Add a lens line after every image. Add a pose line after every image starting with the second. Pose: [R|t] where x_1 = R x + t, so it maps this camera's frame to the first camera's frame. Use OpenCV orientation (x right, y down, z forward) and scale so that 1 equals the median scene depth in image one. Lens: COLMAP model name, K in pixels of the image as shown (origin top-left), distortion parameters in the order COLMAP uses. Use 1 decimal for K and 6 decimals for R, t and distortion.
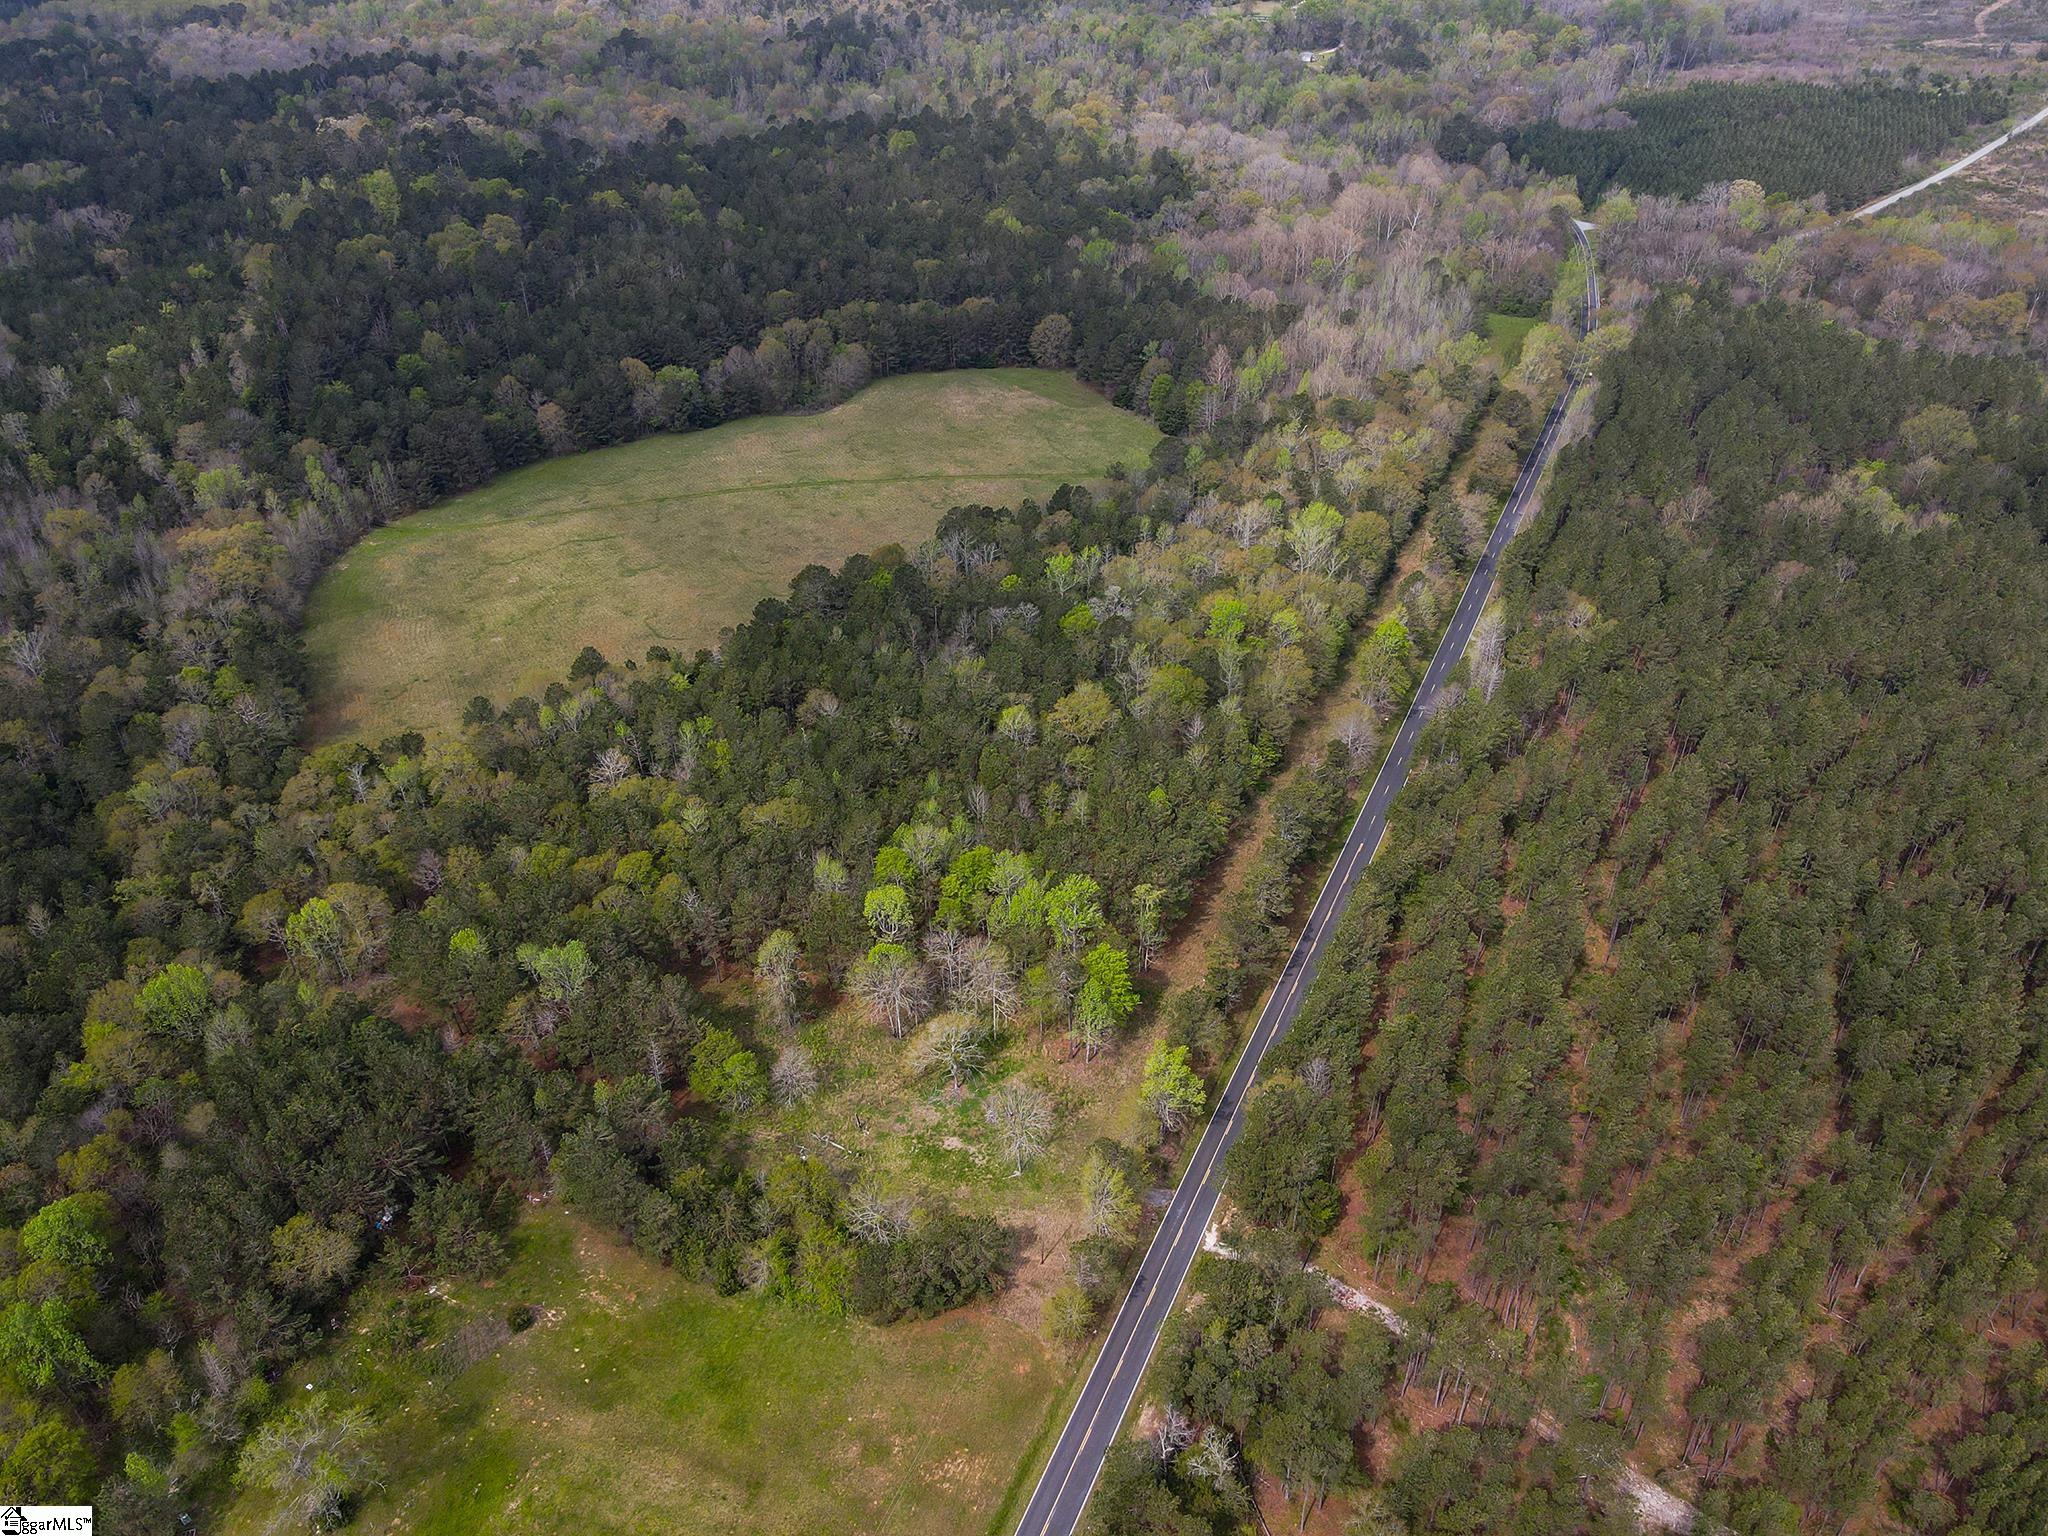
lens RADIAL K [[1543.9, 0, 1044.7], [0, 1543.9, 807.4], [0, 0, 1]] dist [0.003485, 0.006715]
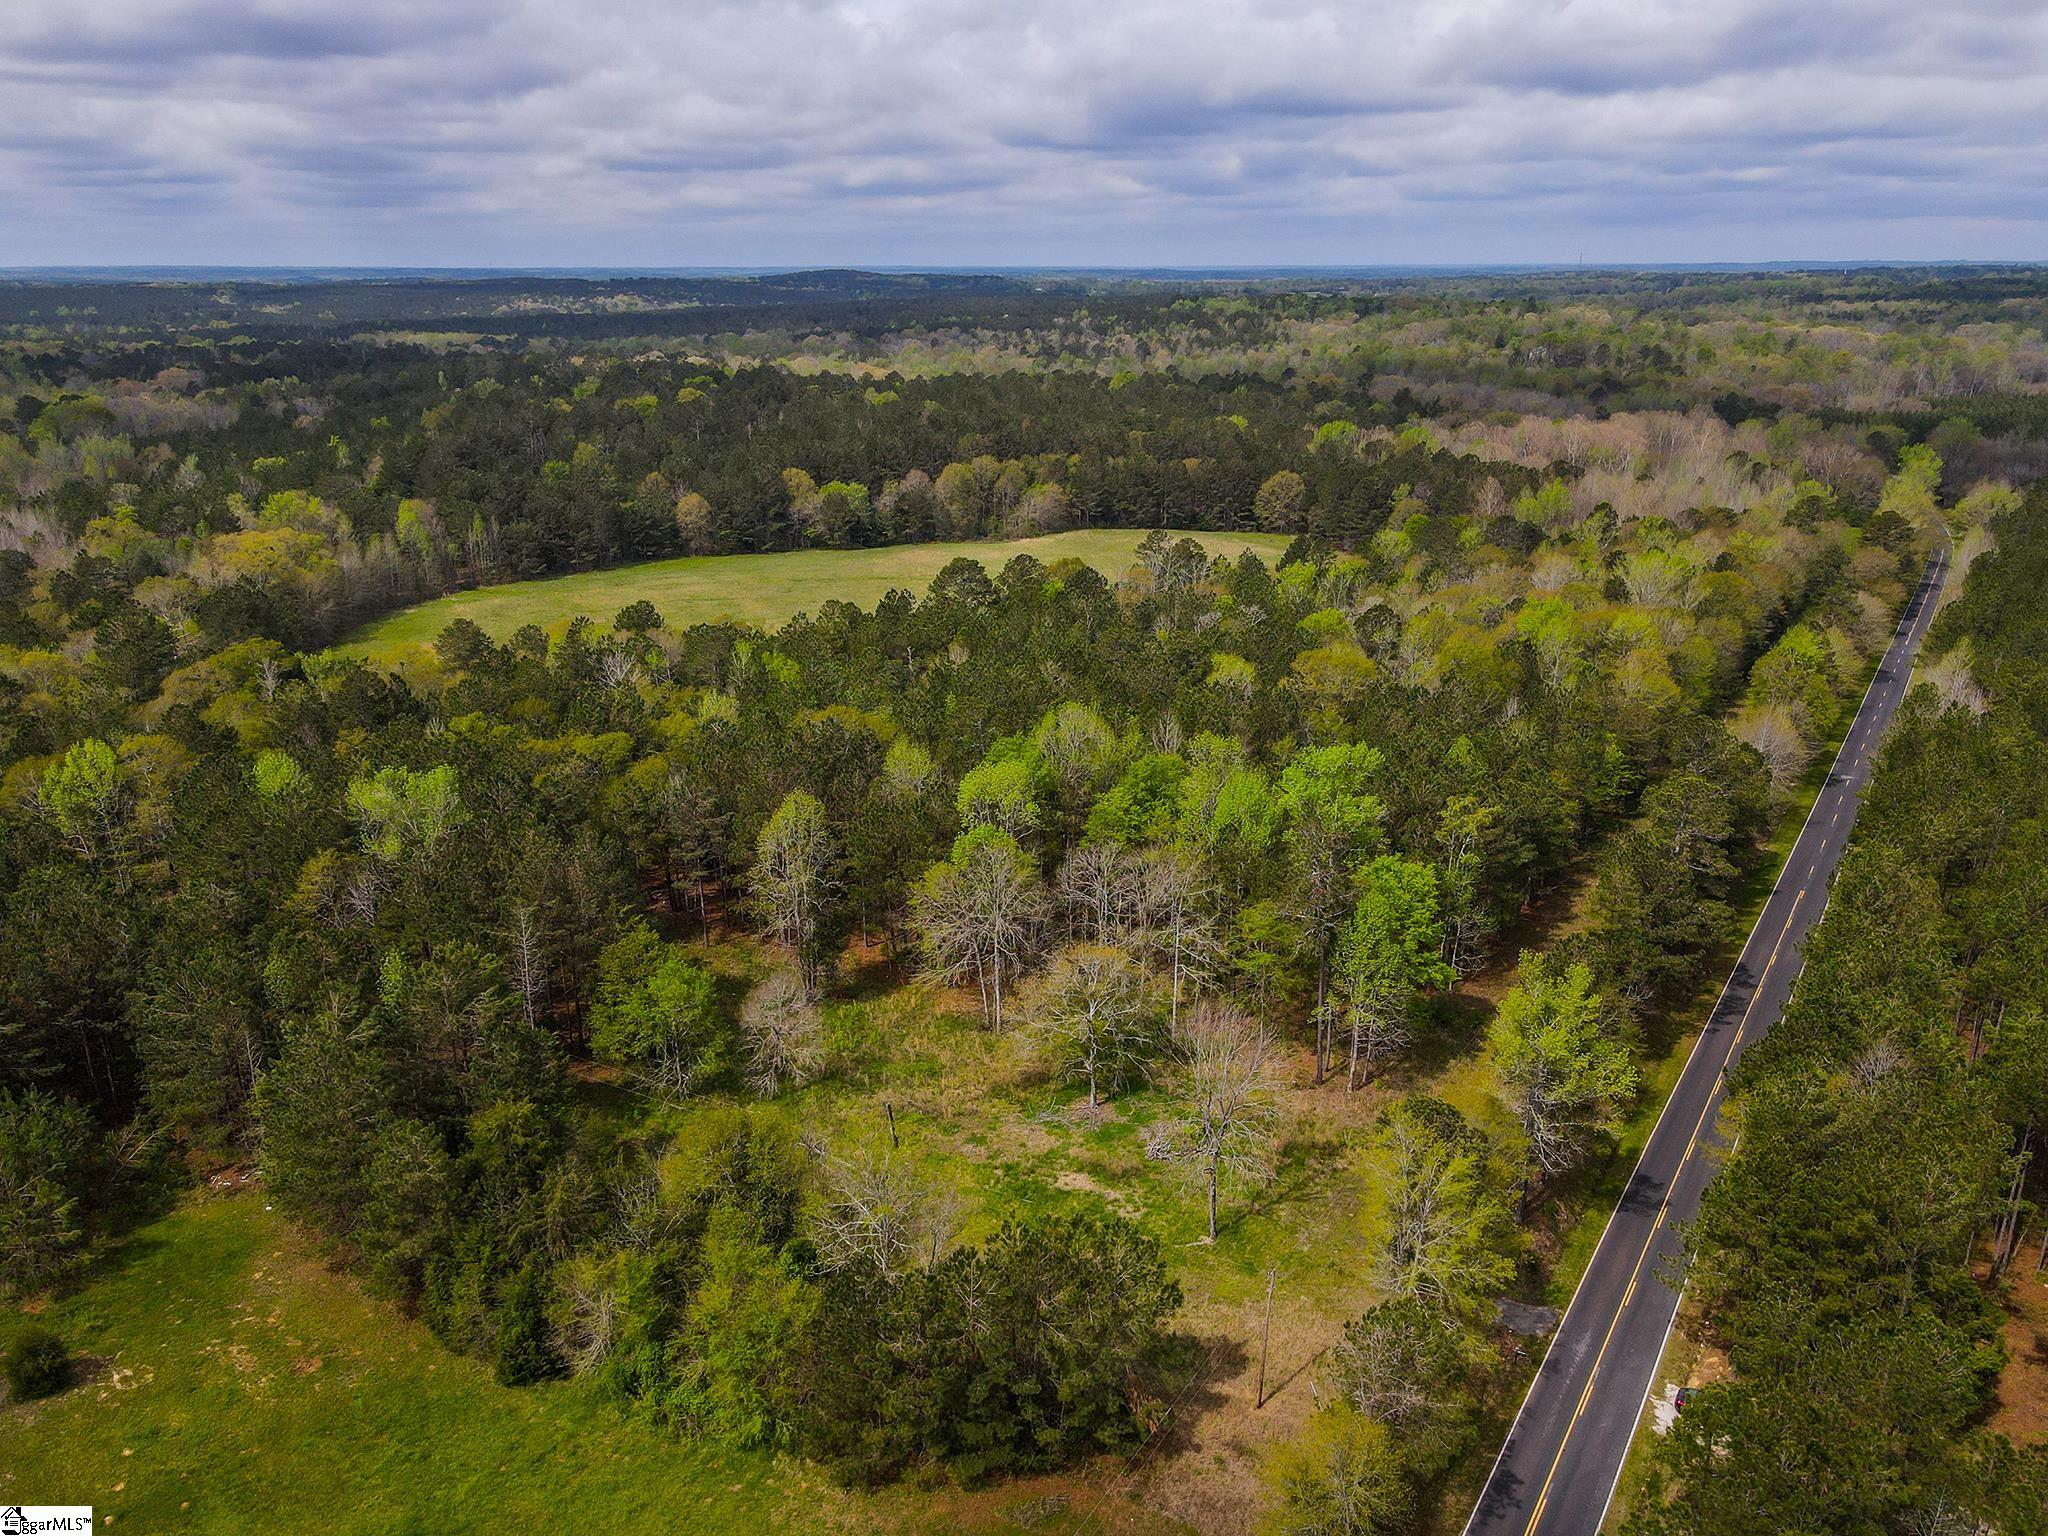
lens RADIAL K [[1534.0, 0, 1024.0], [0, 1534.0, 768.0], [0, 0, 1]] dist [0.004513, 0.011275]
pose [[0.988236, 0.047024, -0.145529, -0.010806], [-0.089676, 0.948977, -0.302325, 0.232200], [0.123888, 0.311819, 0.942030, 0.483068]]
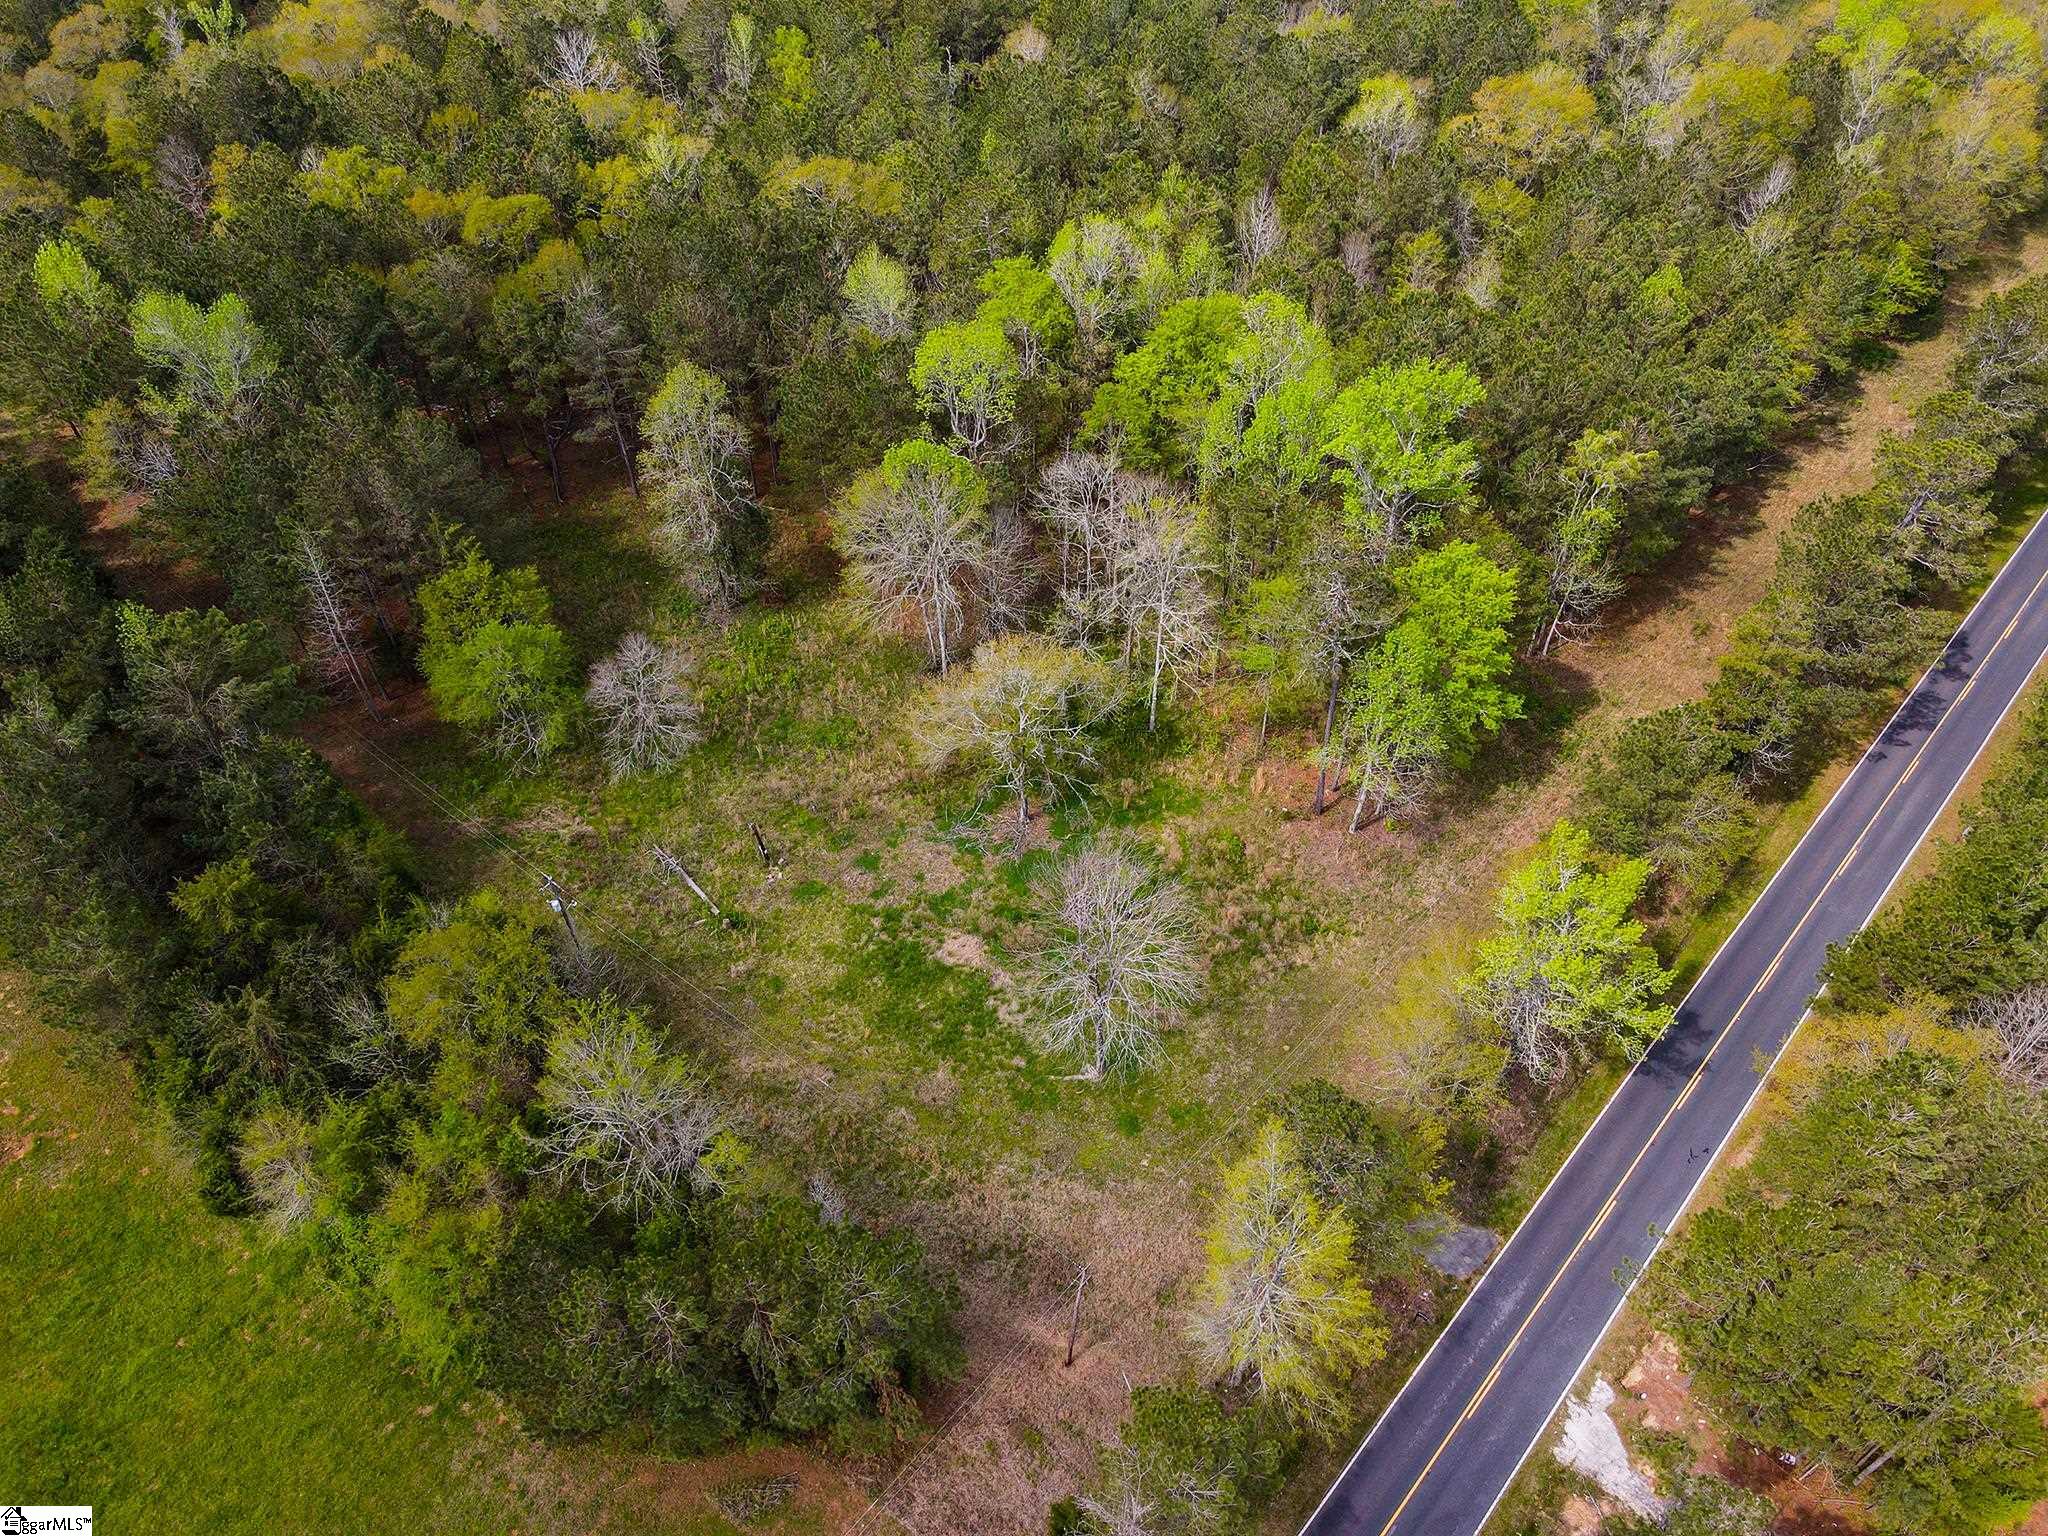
lens RADIAL K [[1534.0, 0, 1024.0], [0, 1534.0, 768.0], [0, 0, 1]] dist [0.004513, 0.011275]
pose [[0.950393, 0.222085, -0.217789, 0.030274], [-0.183506, 0.965660, 0.183921, 0.092284], [0.251156, -0.134832, 0.958510, 0.606308]]
